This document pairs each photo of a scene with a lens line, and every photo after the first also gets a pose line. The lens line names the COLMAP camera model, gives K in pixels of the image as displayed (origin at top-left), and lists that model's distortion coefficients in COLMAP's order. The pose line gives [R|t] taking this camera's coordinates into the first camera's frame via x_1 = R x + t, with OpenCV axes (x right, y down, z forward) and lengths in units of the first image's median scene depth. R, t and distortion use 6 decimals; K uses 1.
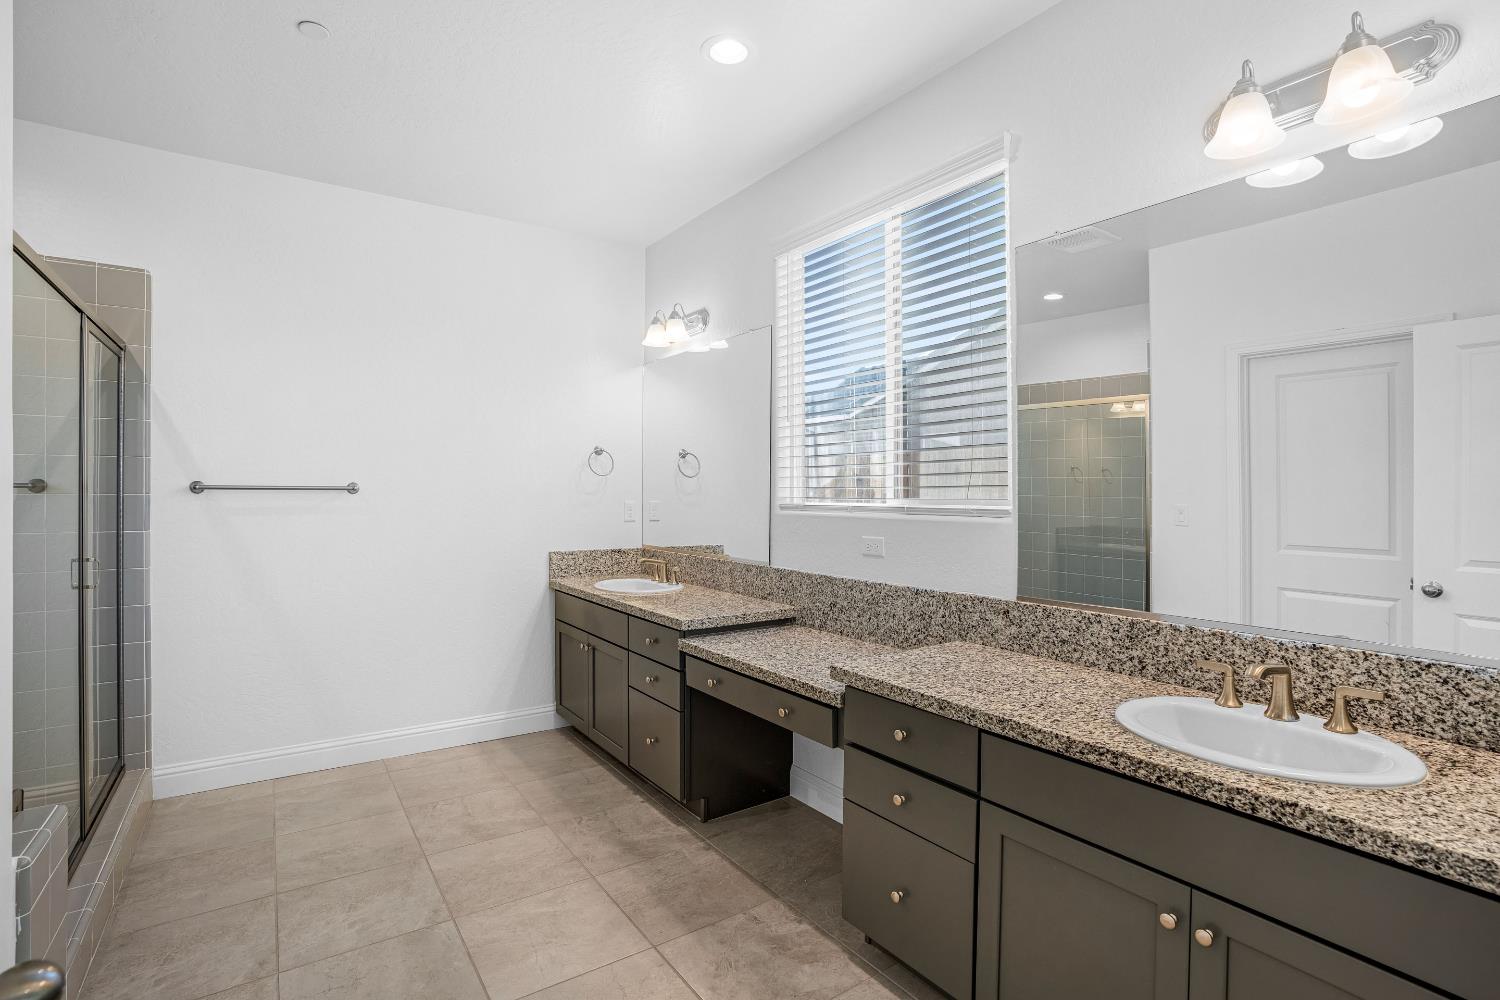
lens RADIAL K [[701.0, 0, 751.1], [0, 701.0, 494.5], [0, 0, 1]] dist [-0.074169, 0.027221]
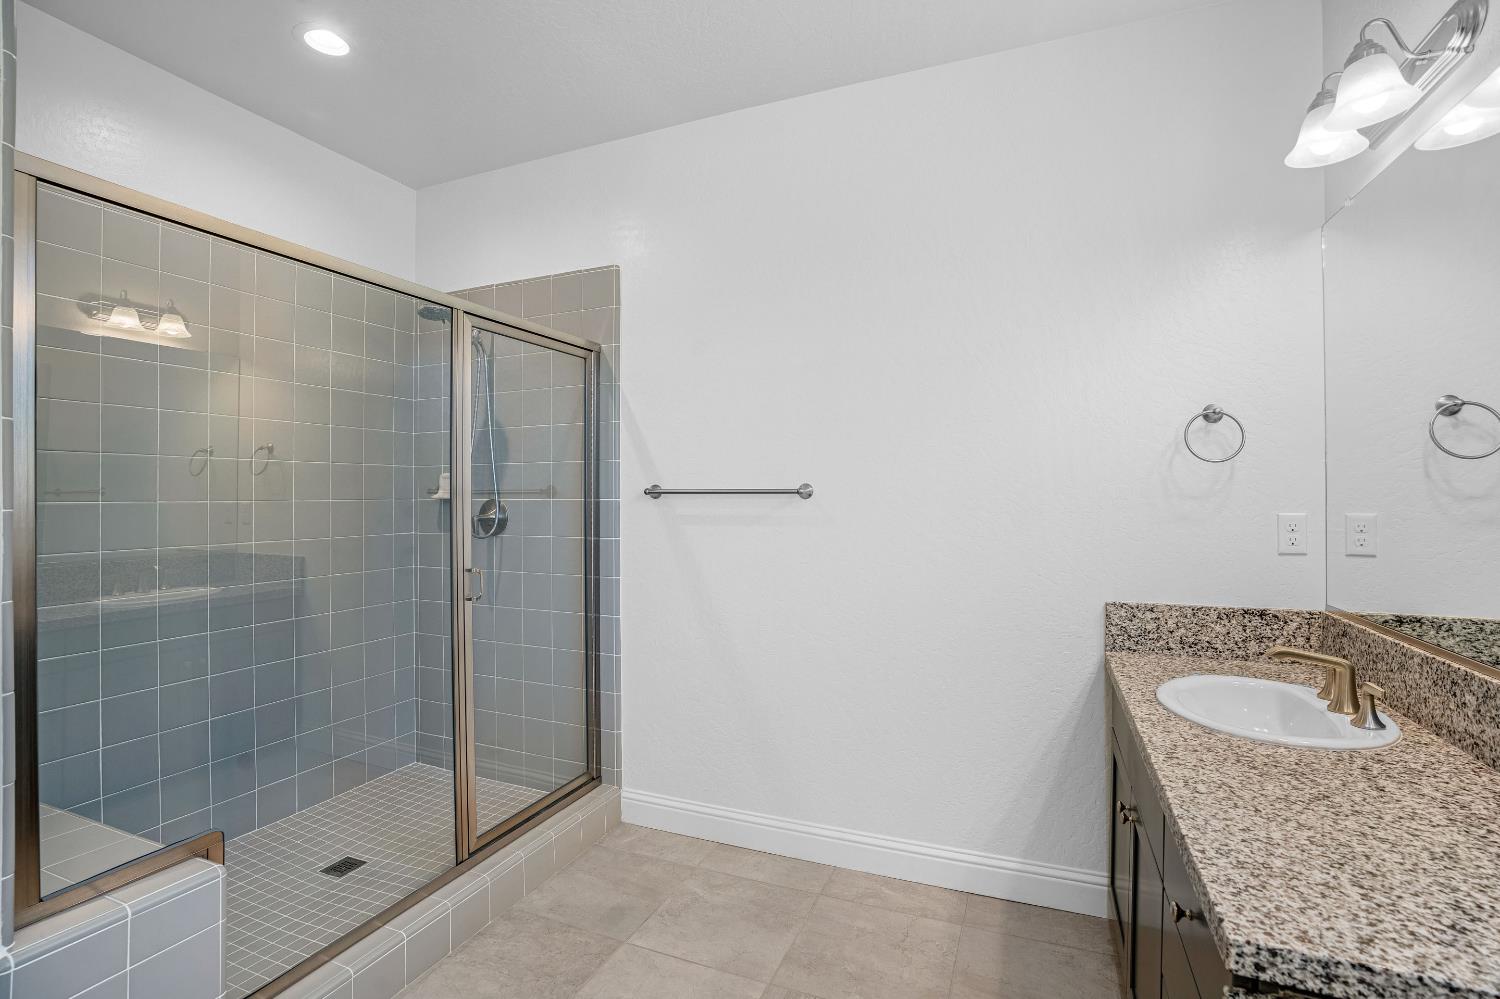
lens RADIAL K [[701.0, 0, 751.1], [0, 701.0, 494.0], [0, 0, 1]] dist [-0.074169, 0.027221]
pose [[0.533429, -0.005231, -0.845829, 0.026669], [0.003550, 0.999986, -0.003946, -0.003269], [0.845838, -0.000898, 0.533440, 0.517204]]
